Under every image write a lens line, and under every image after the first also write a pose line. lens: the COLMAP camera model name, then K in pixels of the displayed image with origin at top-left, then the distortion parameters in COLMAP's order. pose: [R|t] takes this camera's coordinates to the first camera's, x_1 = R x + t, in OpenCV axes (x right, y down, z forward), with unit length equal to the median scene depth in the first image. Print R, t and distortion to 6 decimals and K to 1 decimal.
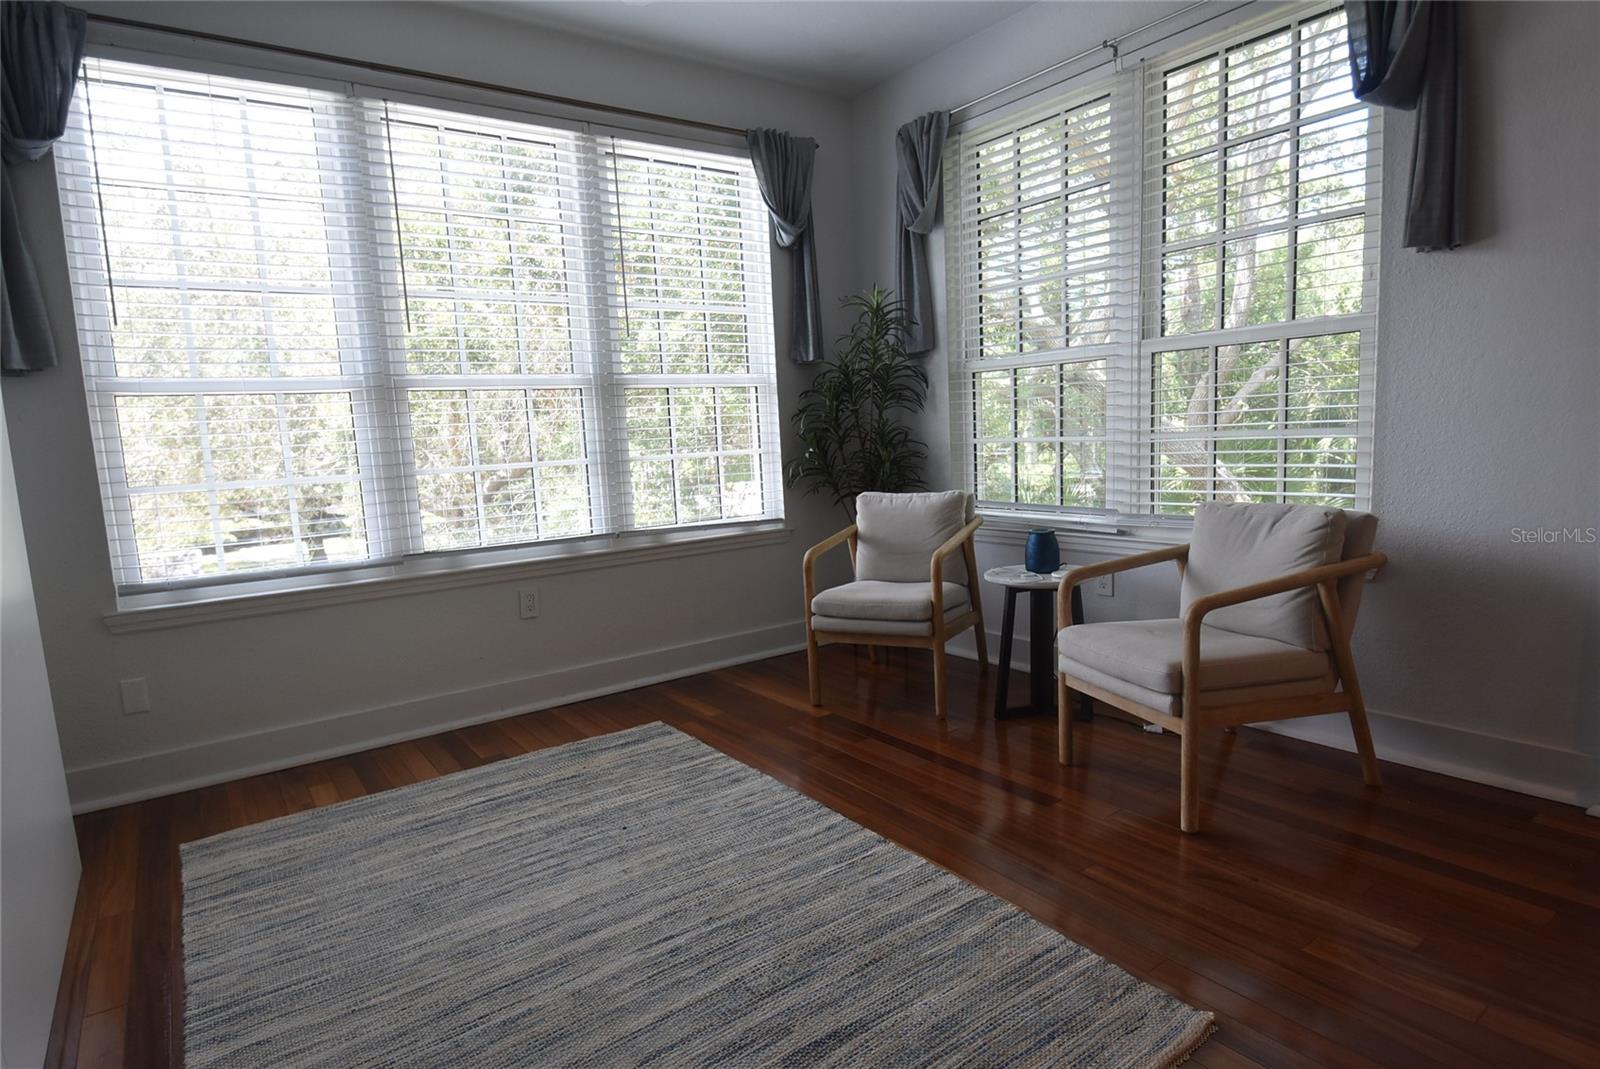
lens RADIAL K [[861.2, 0, 794.5], [0, 861.2, 548.6], [0, 0, 1]] dist [-0.008797, -0.010867]
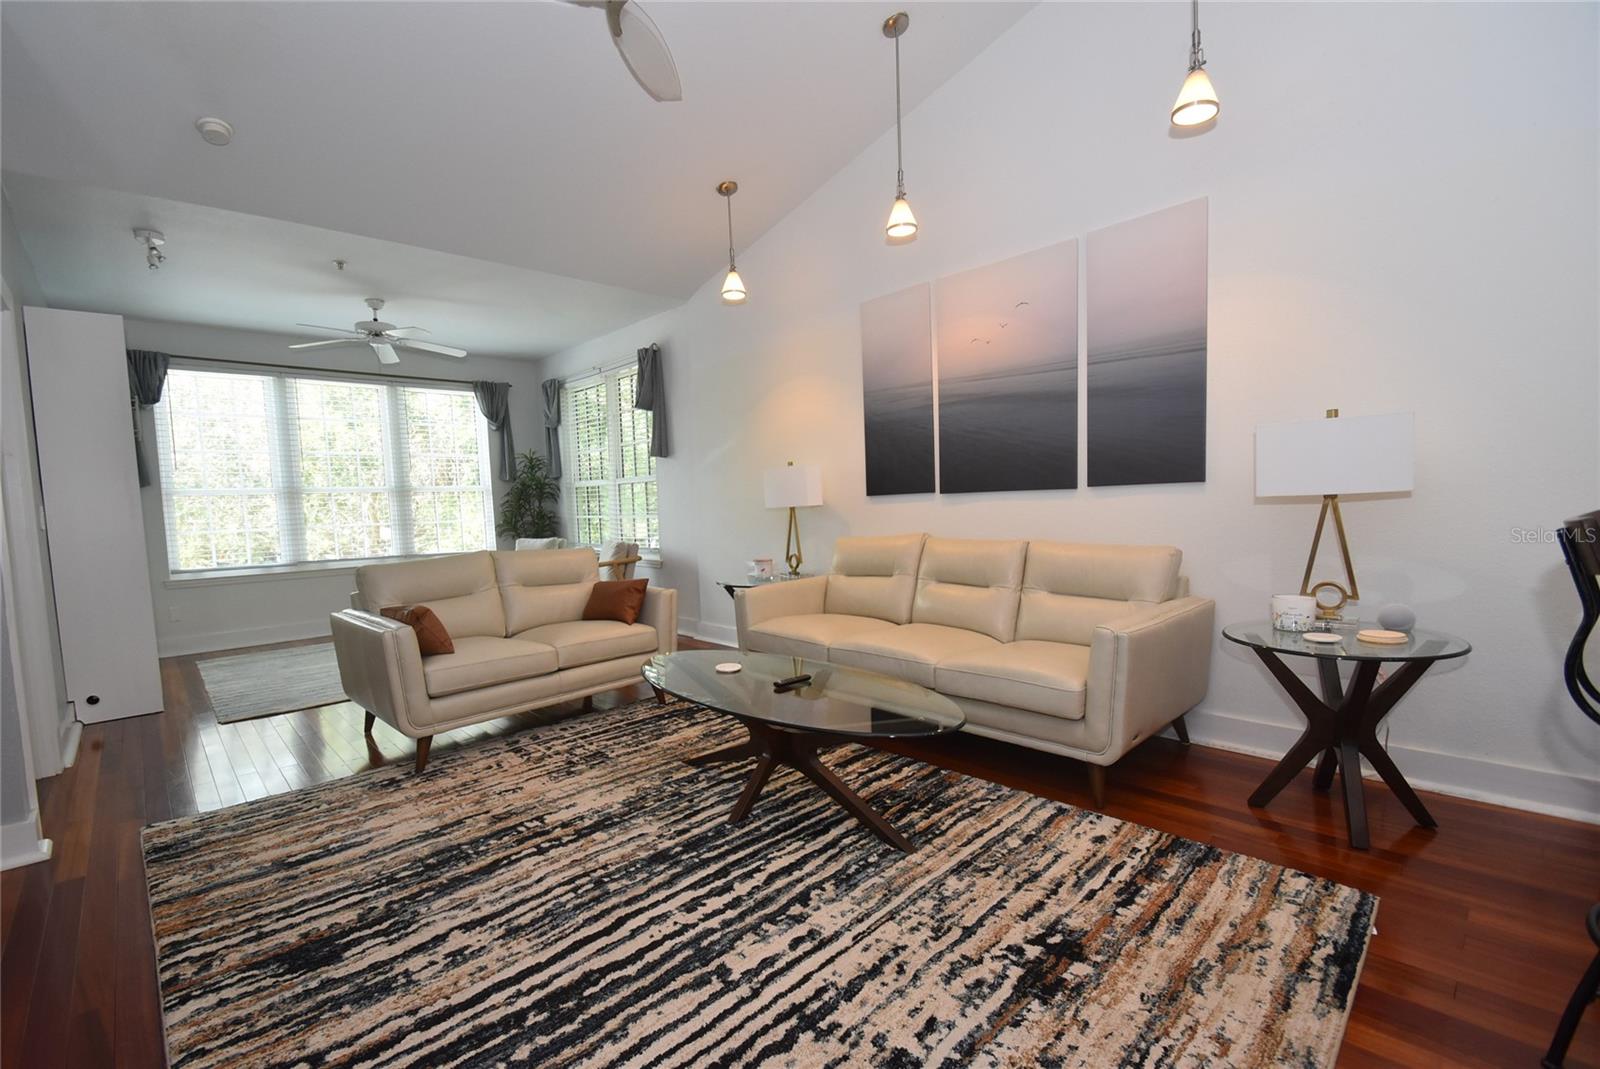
lens RADIAL K [[697.2, 0, 796.8], [0, 697.2, 552.5], [0, 0, 1]] dist [0.008232, -0.011153]
pose [[0.990476, 0.004368, 0.137615, 0.760305], [0.004596, 0.997891, -0.064750, 0.132746], [-0.137608, 0.064766, 0.988367, -1.298120]]
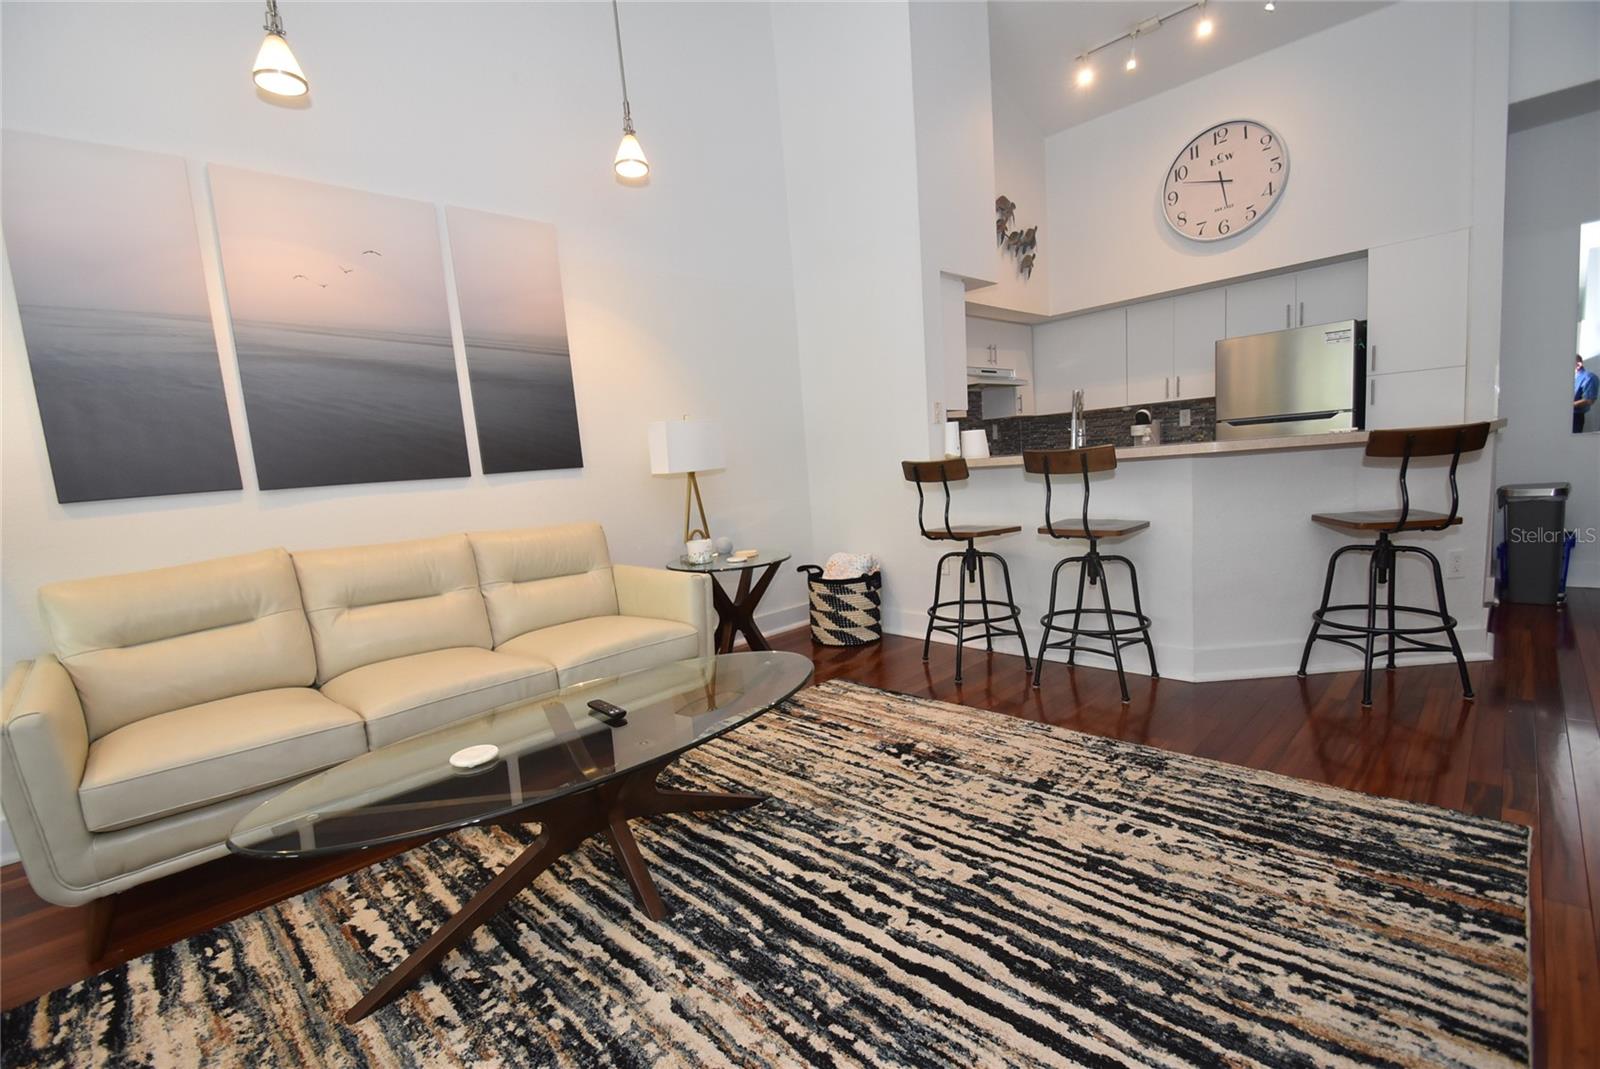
lens RADIAL K [[697.2, 0, 775.2], [0, 697.2, 556.9], [0, 0, 1]] dist [0.008232, -0.011153]
pose [[-0.127211, -0.073867, 0.989121, 0.224930], [0.212100, 0.972131, 0.099876, 0.067081], [-0.968933, 0.222498, -0.107998, -0.530315]]
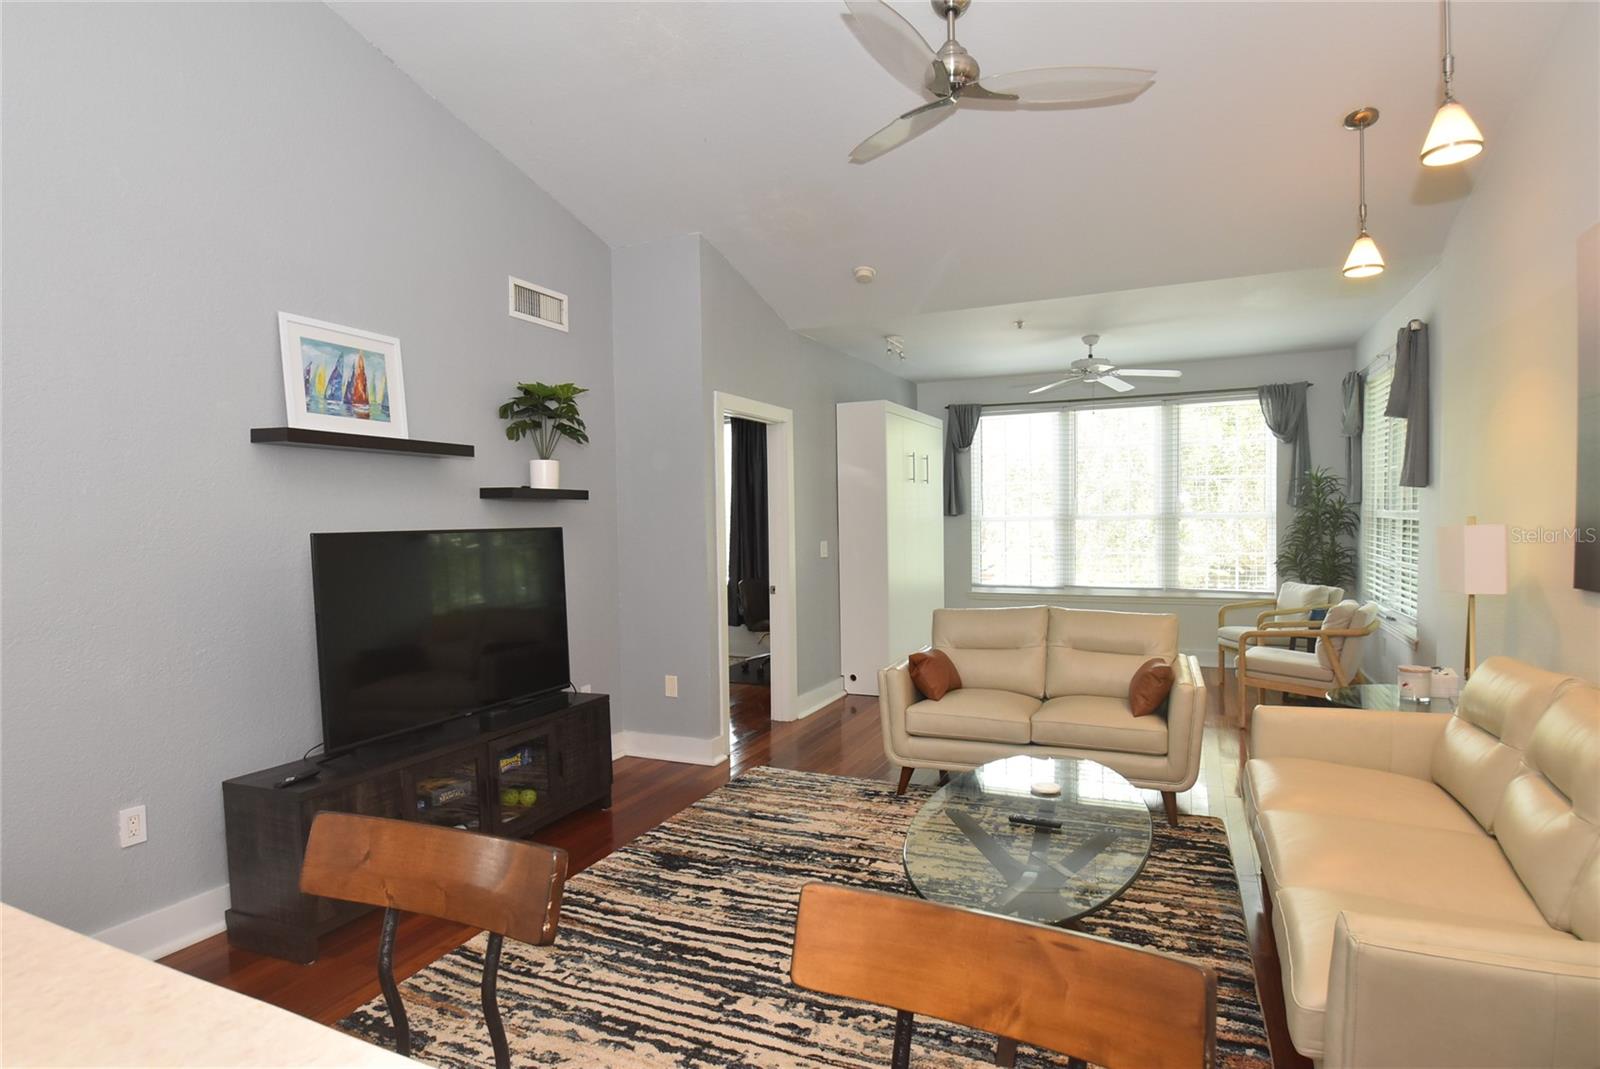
lens RADIAL K [[861.2, 0, 780.7], [0, 861.2, 547.6], [0, 0, 1]] dist [-0.008797, -0.010867]
pose [[0.493709, 0.070854, -0.866736, 1.516963], [-0.125080, 0.992098, 0.009854, -0.027119], [0.860585, 0.103546, 0.498670, -1.136816]]
